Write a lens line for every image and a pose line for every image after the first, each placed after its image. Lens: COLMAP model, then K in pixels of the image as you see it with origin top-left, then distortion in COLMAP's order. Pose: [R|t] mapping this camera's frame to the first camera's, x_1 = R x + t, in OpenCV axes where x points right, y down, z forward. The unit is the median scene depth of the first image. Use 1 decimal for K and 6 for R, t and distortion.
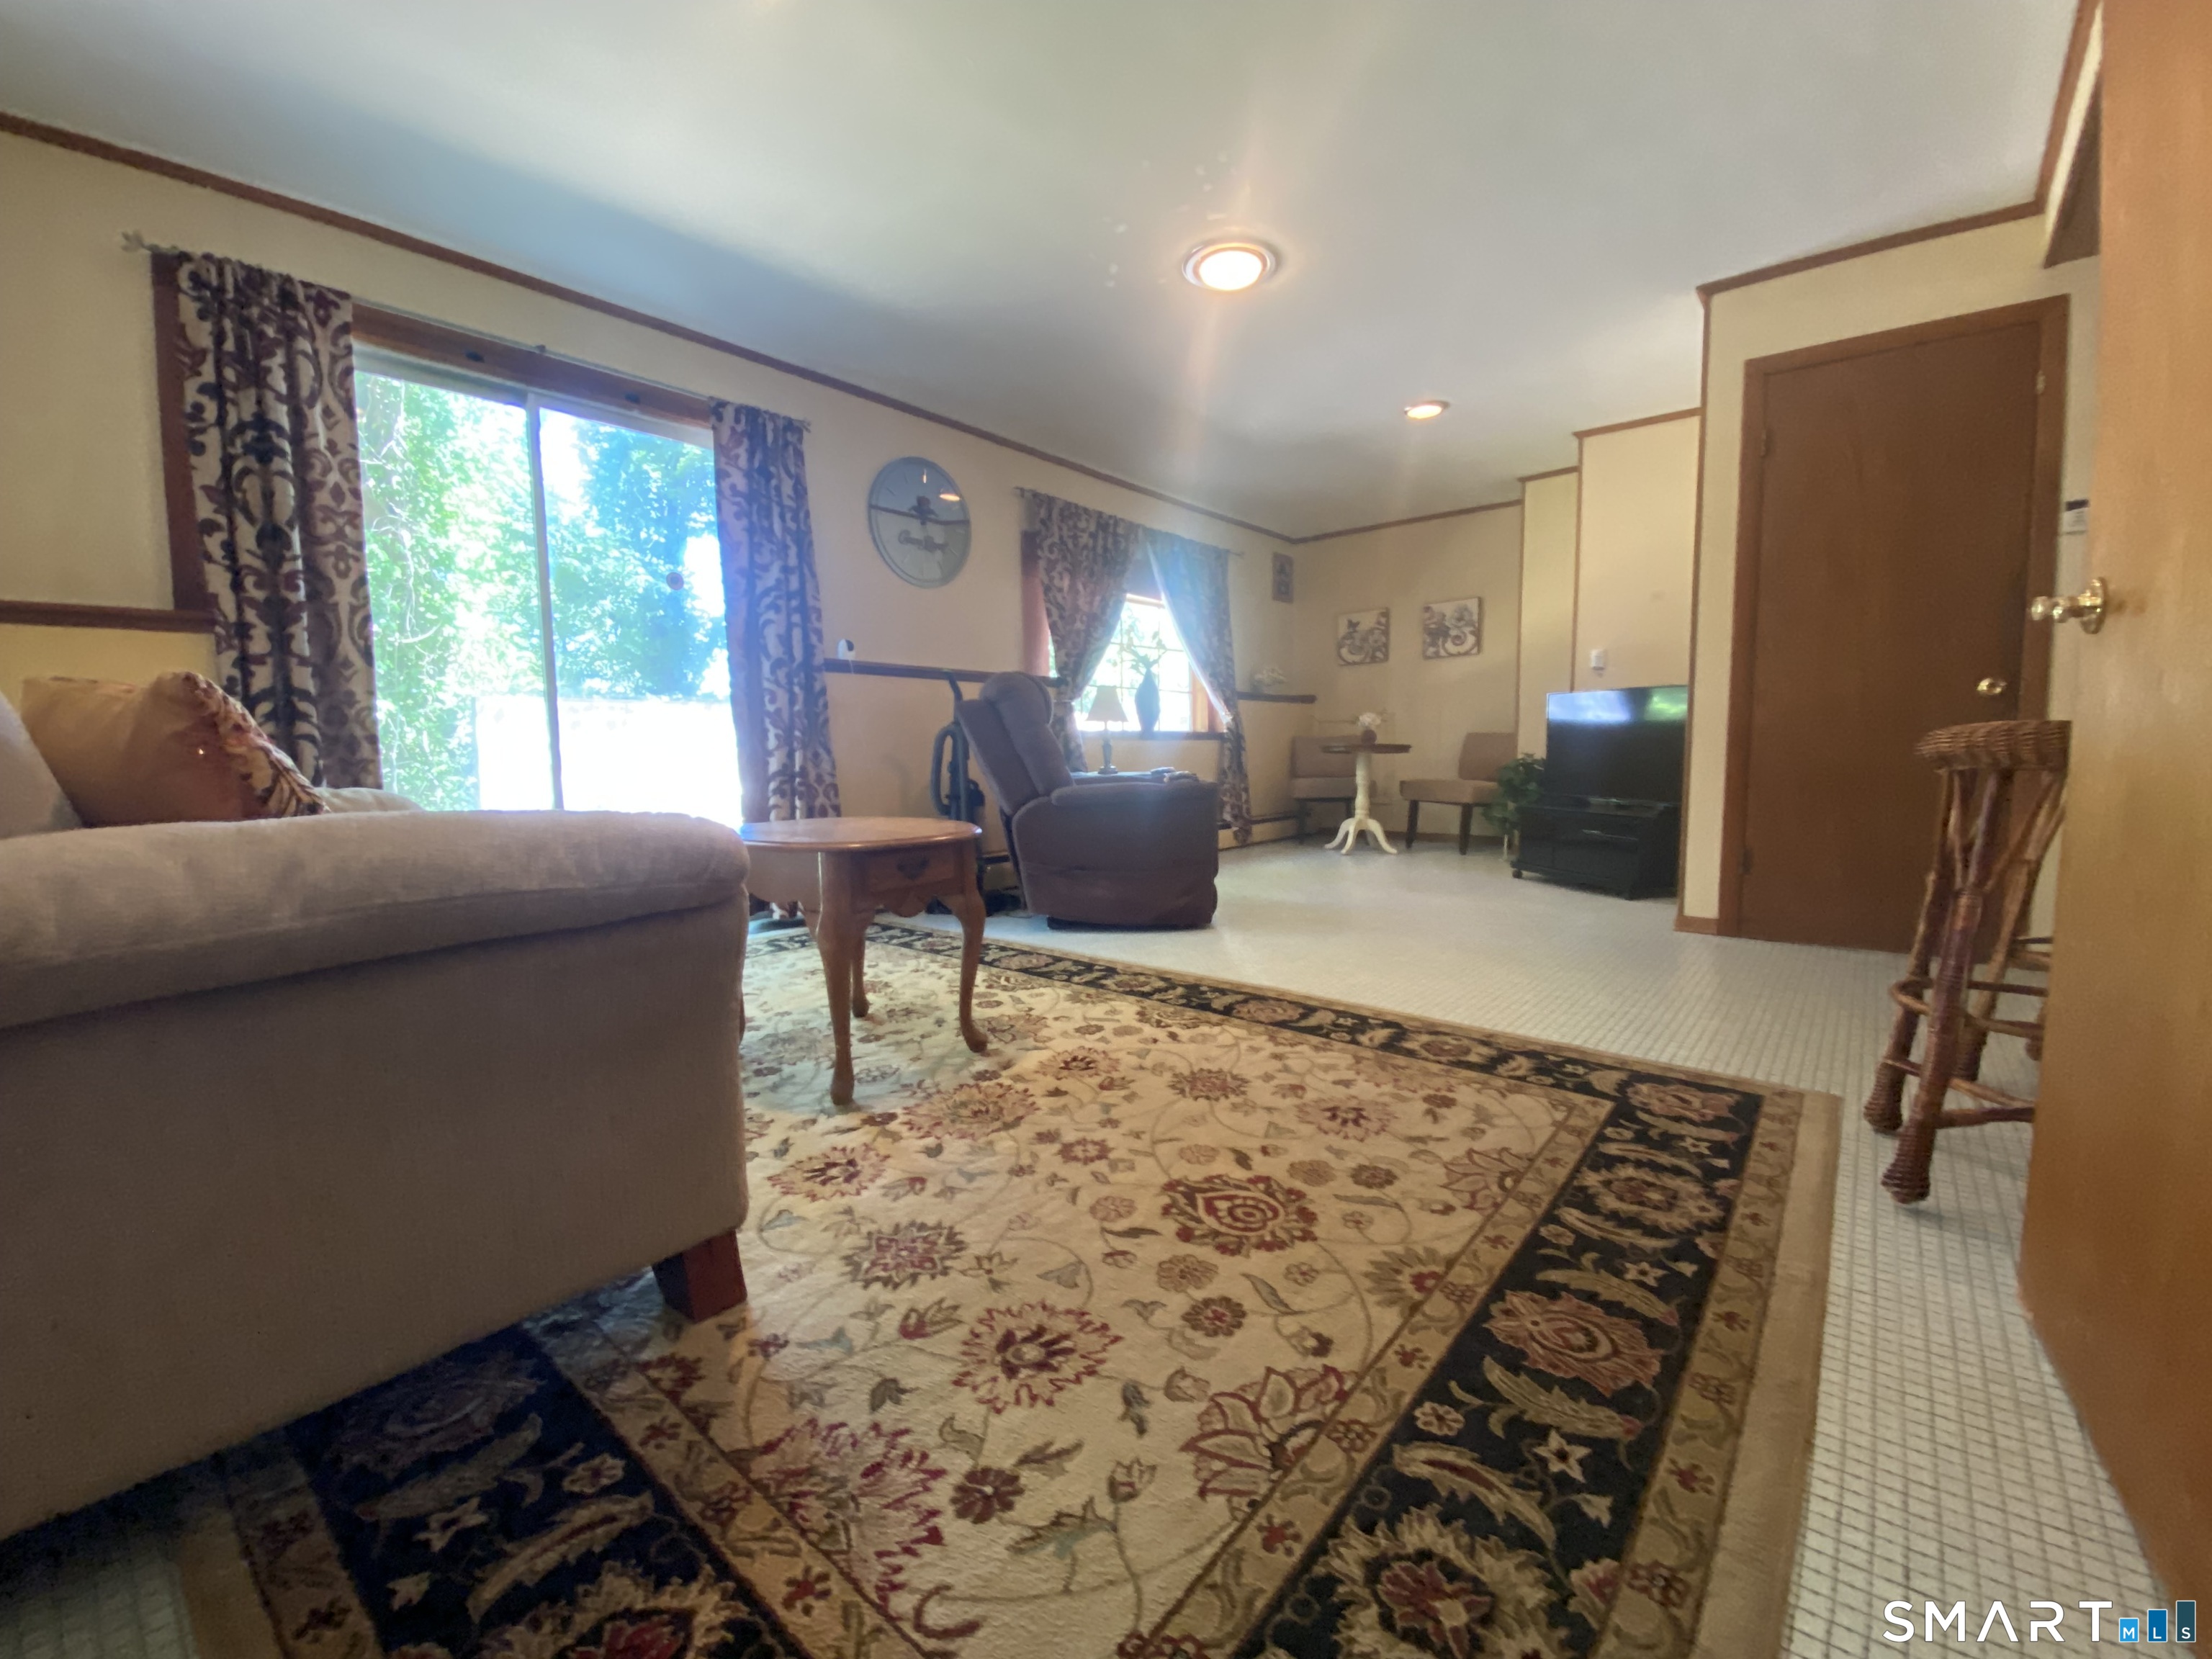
lens RADIAL K [[899.8, 0, 1107.8], [0, 899.8, 823.2], [0, 0, 1]] dist [-0.007139, -0.002096]
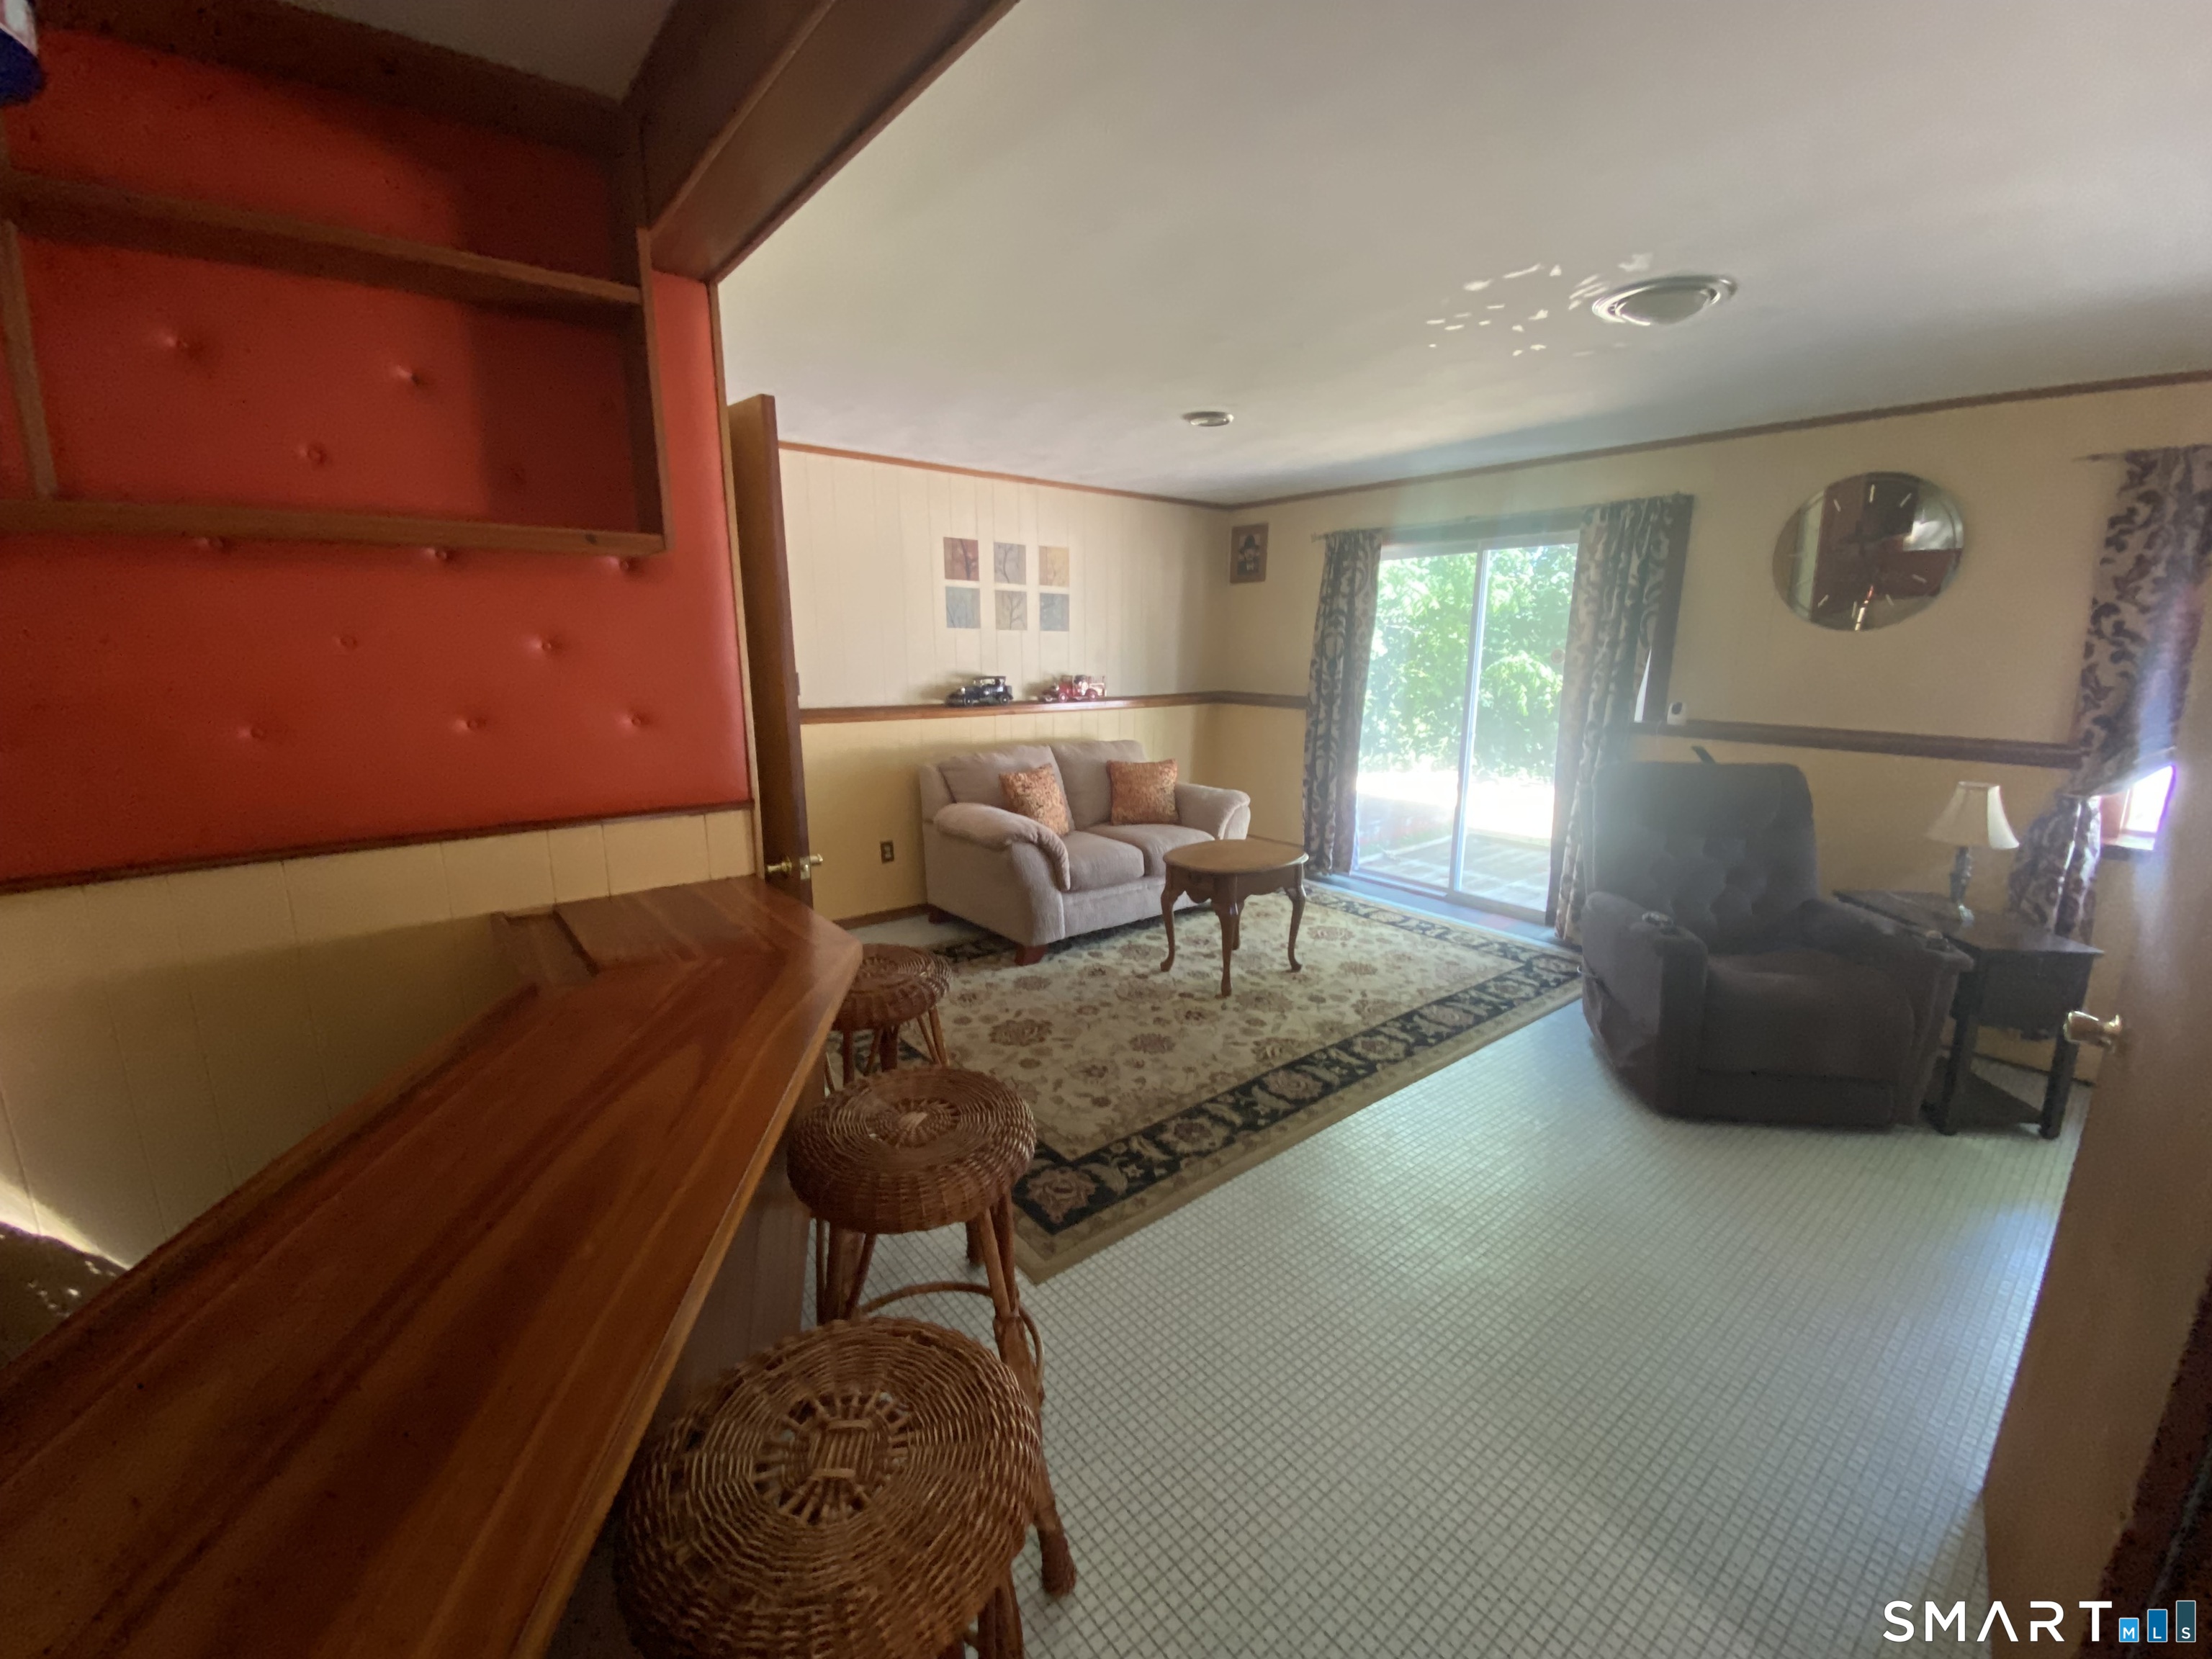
lens RADIAL K [[899.8, 0, 1116.6], [0, 899.8, 843.2], [0, 0, 1]] dist [-0.007139, -0.002096]
pose [[-0.189749, 0.226794, -0.955280, 1.517969], [-0.089319, 0.964934, 0.246828, -0.452936], [0.977761, 0.132160, -0.162838, 1.039796]]
